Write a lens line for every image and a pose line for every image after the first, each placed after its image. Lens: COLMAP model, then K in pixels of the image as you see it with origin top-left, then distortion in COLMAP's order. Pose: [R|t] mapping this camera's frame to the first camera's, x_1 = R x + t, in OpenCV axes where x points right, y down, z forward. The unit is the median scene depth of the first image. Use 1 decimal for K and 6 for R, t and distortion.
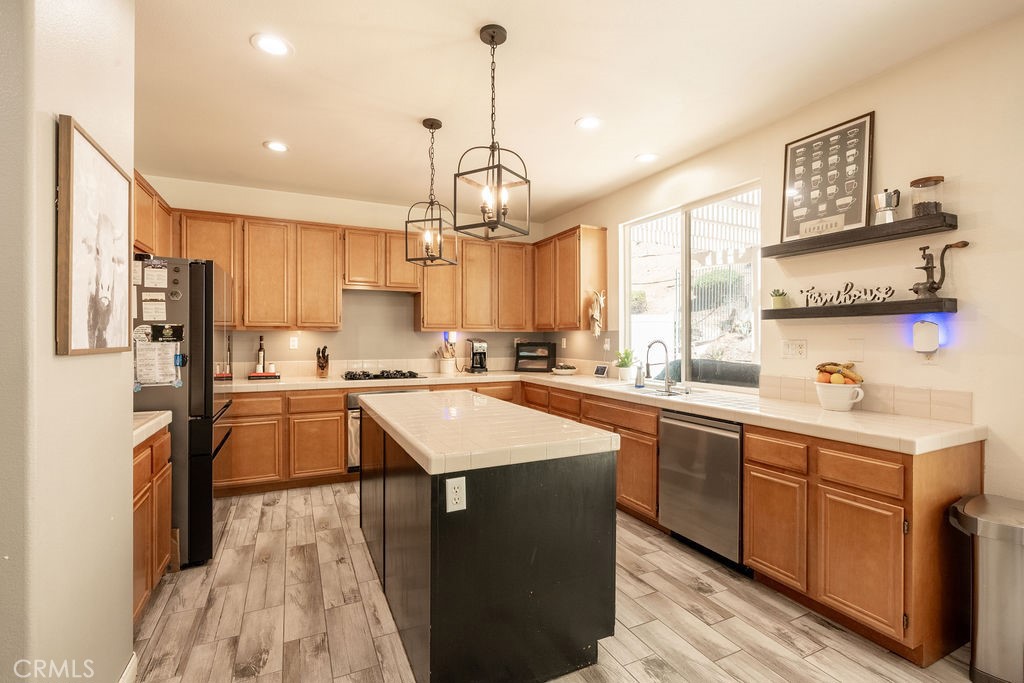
lens RADIAL K [[464.9, 0, 510.8], [0, 464.9, 337.3], [0, 0, 1]] dist [-0.005166, -0.001040]
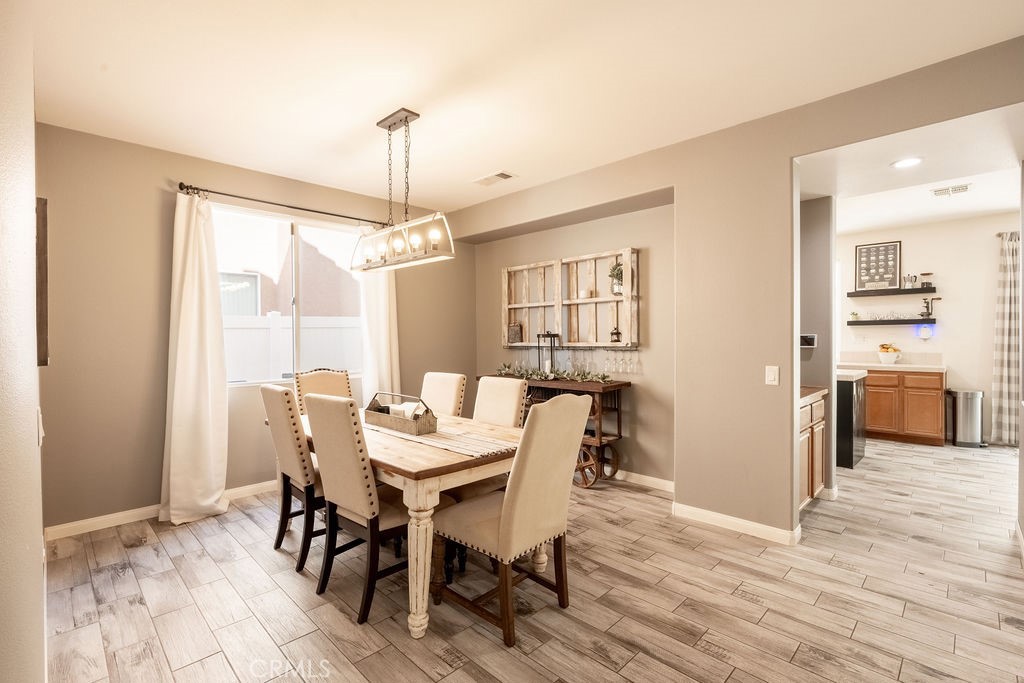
lens RADIAL K [[464.9, 0, 514.6], [0, 464.9, 343.2], [0, 0, 1]] dist [-0.005166, -0.001040]
pose [[0.938709, -0.012852, 0.344471, -1.943504], [0.008312, 0.999858, 0.014653, -0.000030], [-0.344610, -0.010892, 0.938683, -0.588400]]
